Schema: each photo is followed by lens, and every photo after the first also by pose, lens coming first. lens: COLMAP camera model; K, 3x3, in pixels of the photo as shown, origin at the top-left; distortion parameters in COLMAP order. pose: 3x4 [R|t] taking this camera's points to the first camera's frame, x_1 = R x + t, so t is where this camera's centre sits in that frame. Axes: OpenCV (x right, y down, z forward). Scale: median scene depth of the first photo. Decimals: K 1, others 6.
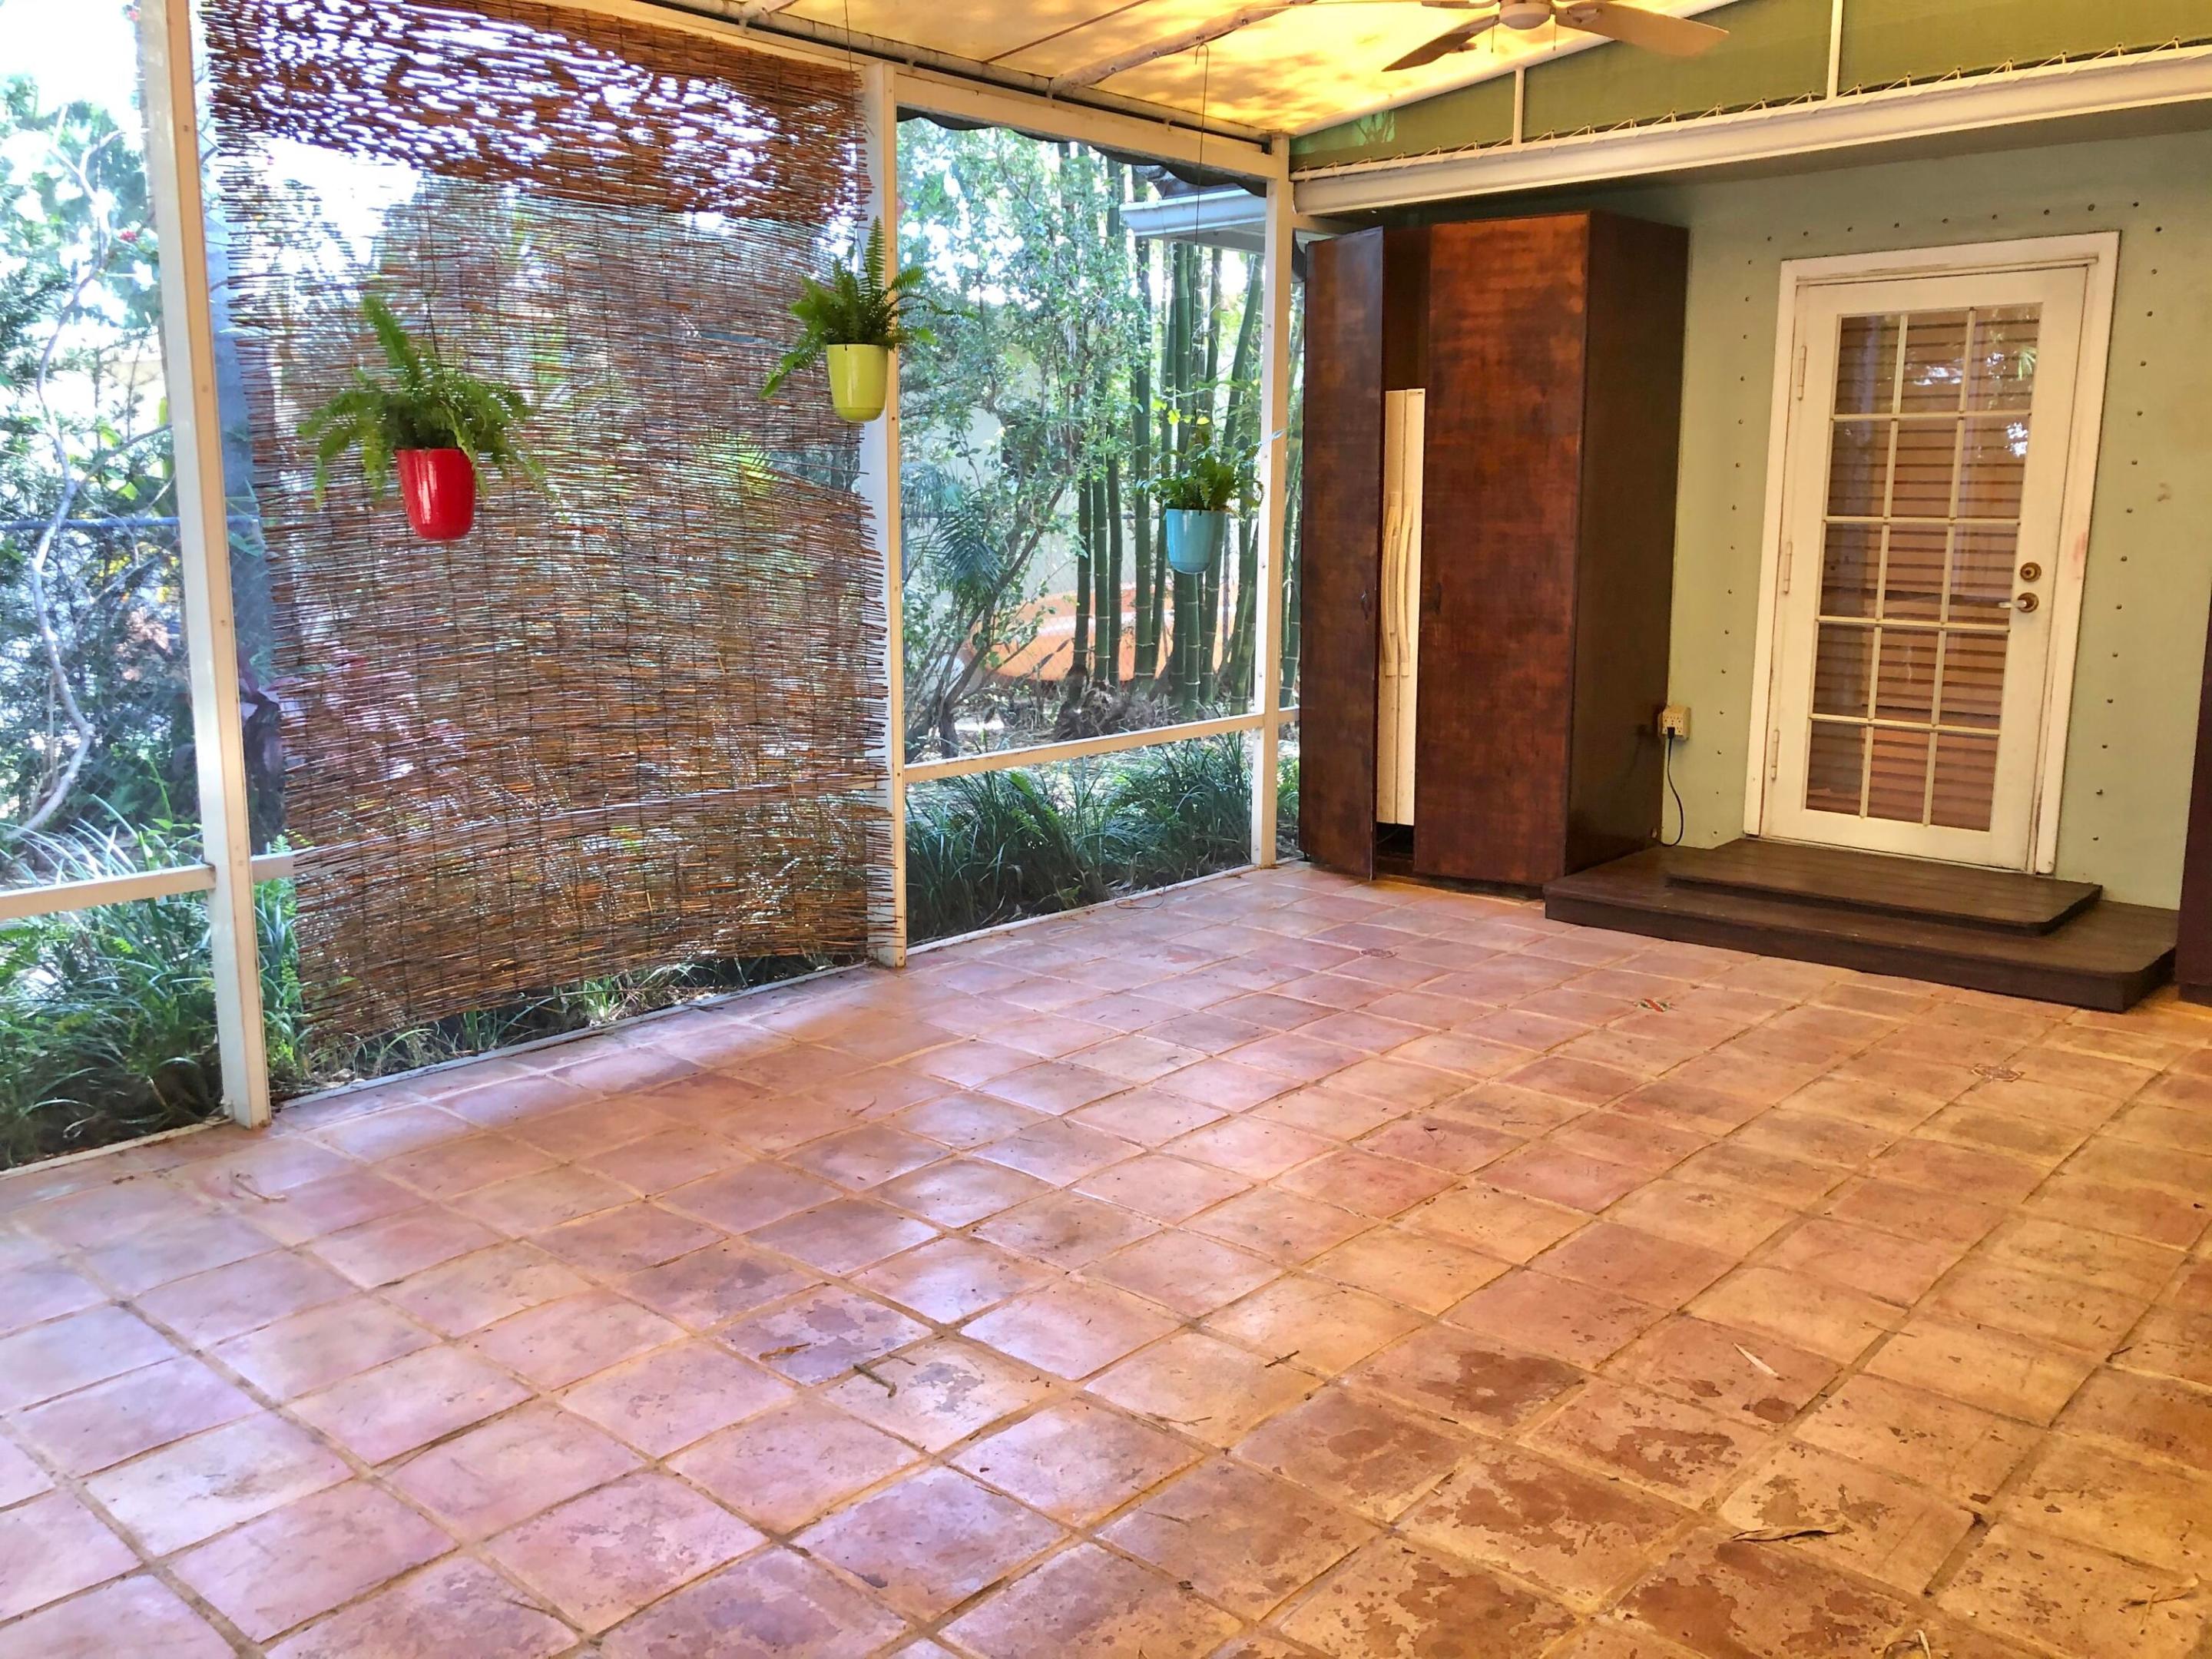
lens RADIAL K [[1813.0, 0, 1113.1], [0, 1813.0, 822.7], [0, 0, 1]] dist [0.037061, -0.038527]
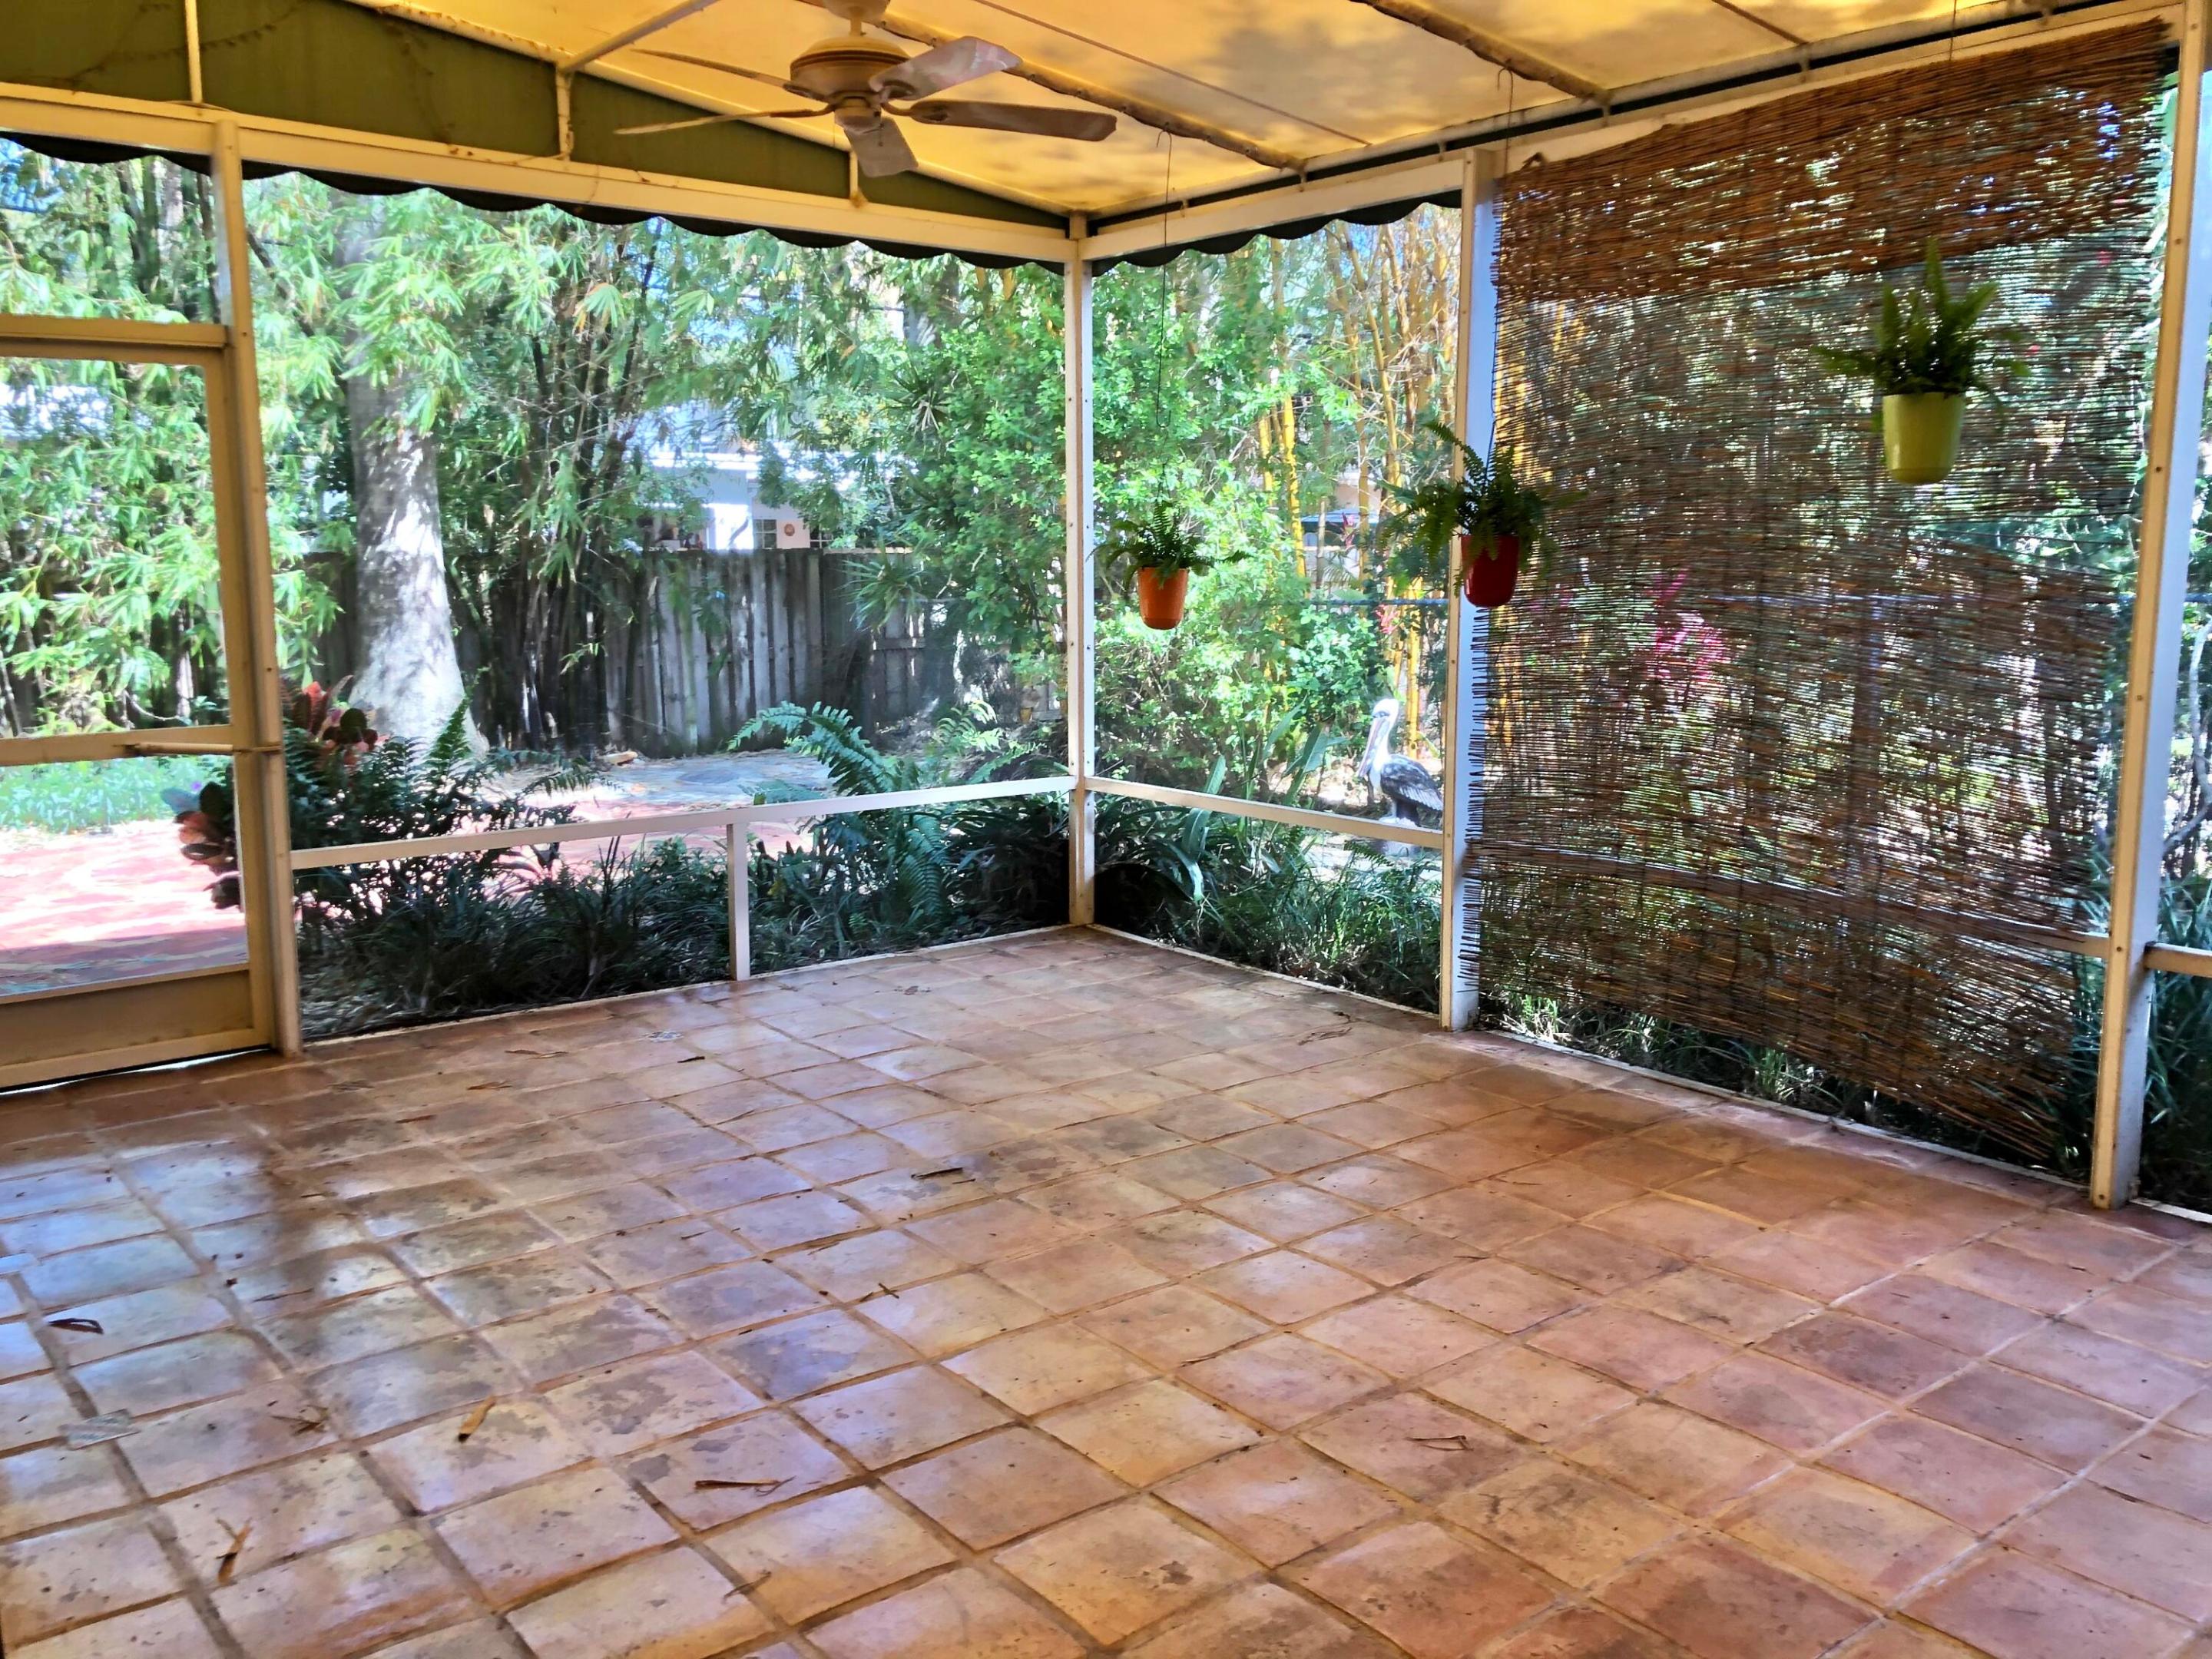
lens RADIAL K [[1813.0, 0, 1110.8], [0, 1813.0, 827.3], [0, 0, 1]] dist [0.037061, -0.038527]
pose [[-0.162300, 0.146524, -0.975802, 0.840712], [-0.180186, 0.967885, 0.175305, -0.165714], [0.970150, 0.204278, -0.130686, 0.874224]]
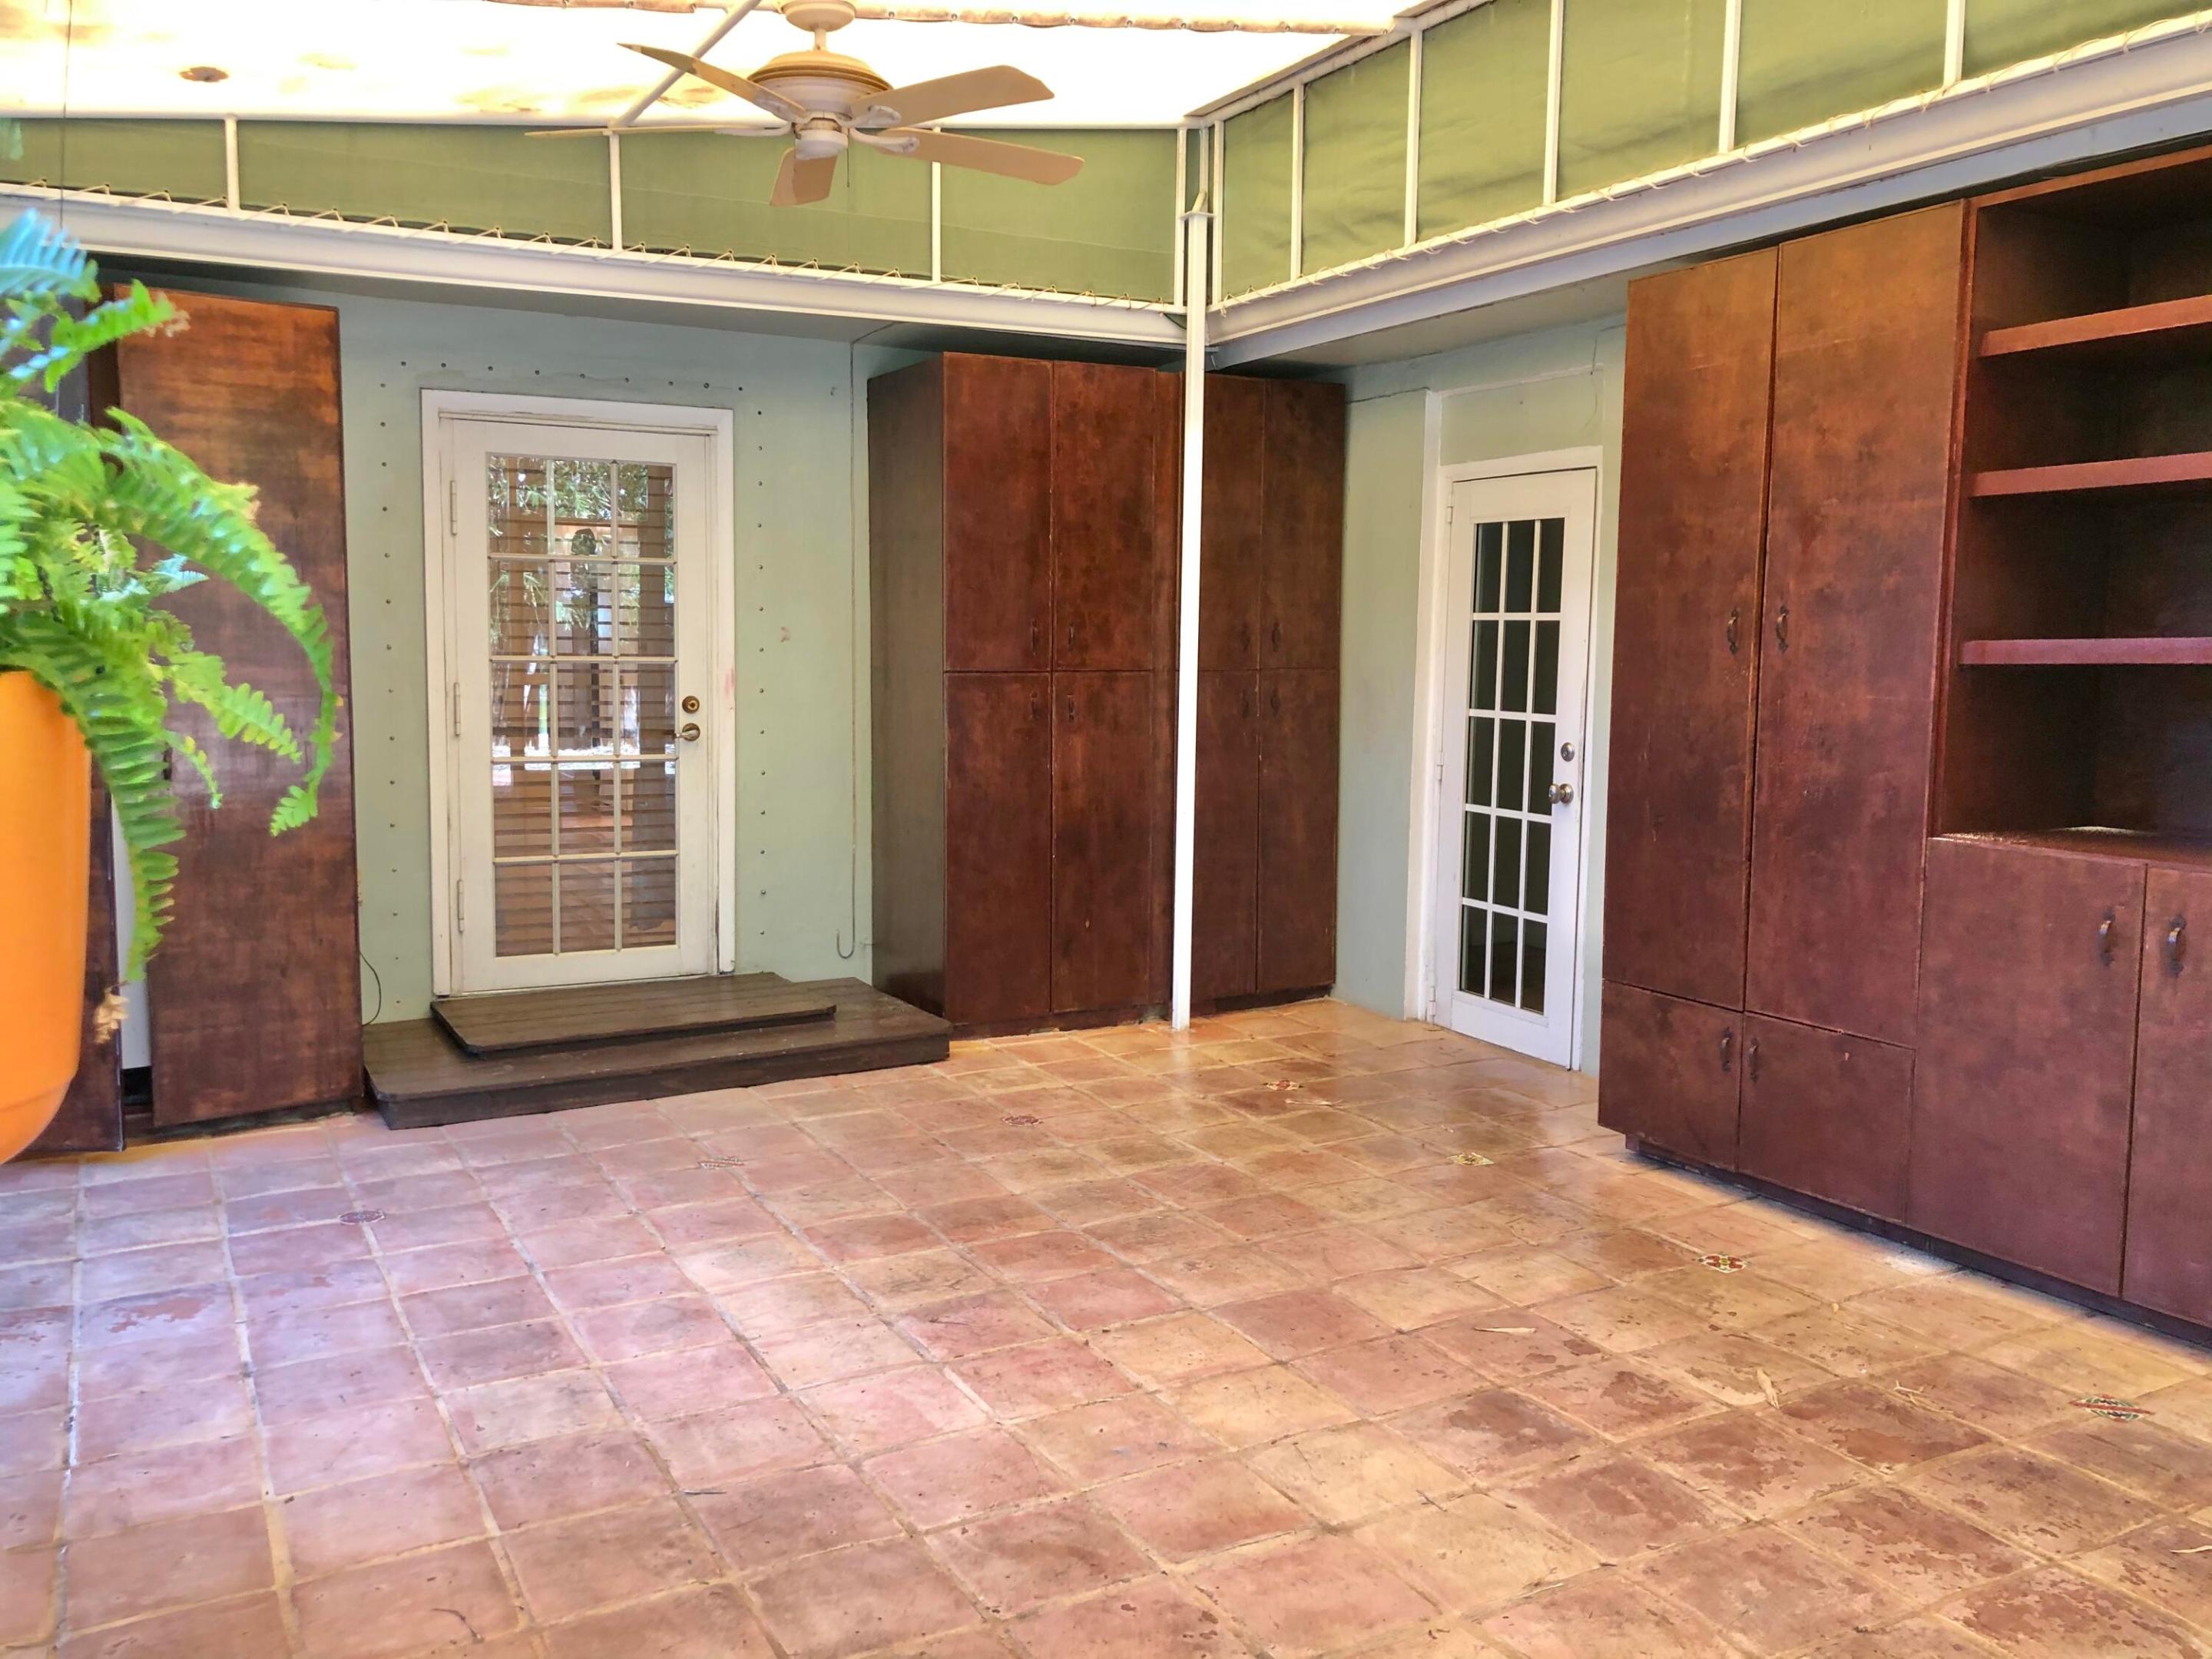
lens RADIAL K [[1813.0, 0, 1102.2], [0, 1813.0, 825.7], [0, 0, 1]] dist [0.037061, -0.038527]
pose [[0.339419, -0.100546, 0.935246, -0.611951], [0.163731, 0.985408, 0.046518, -0.103477], [-0.926276, 0.137340, 0.350928, 0.541635]]
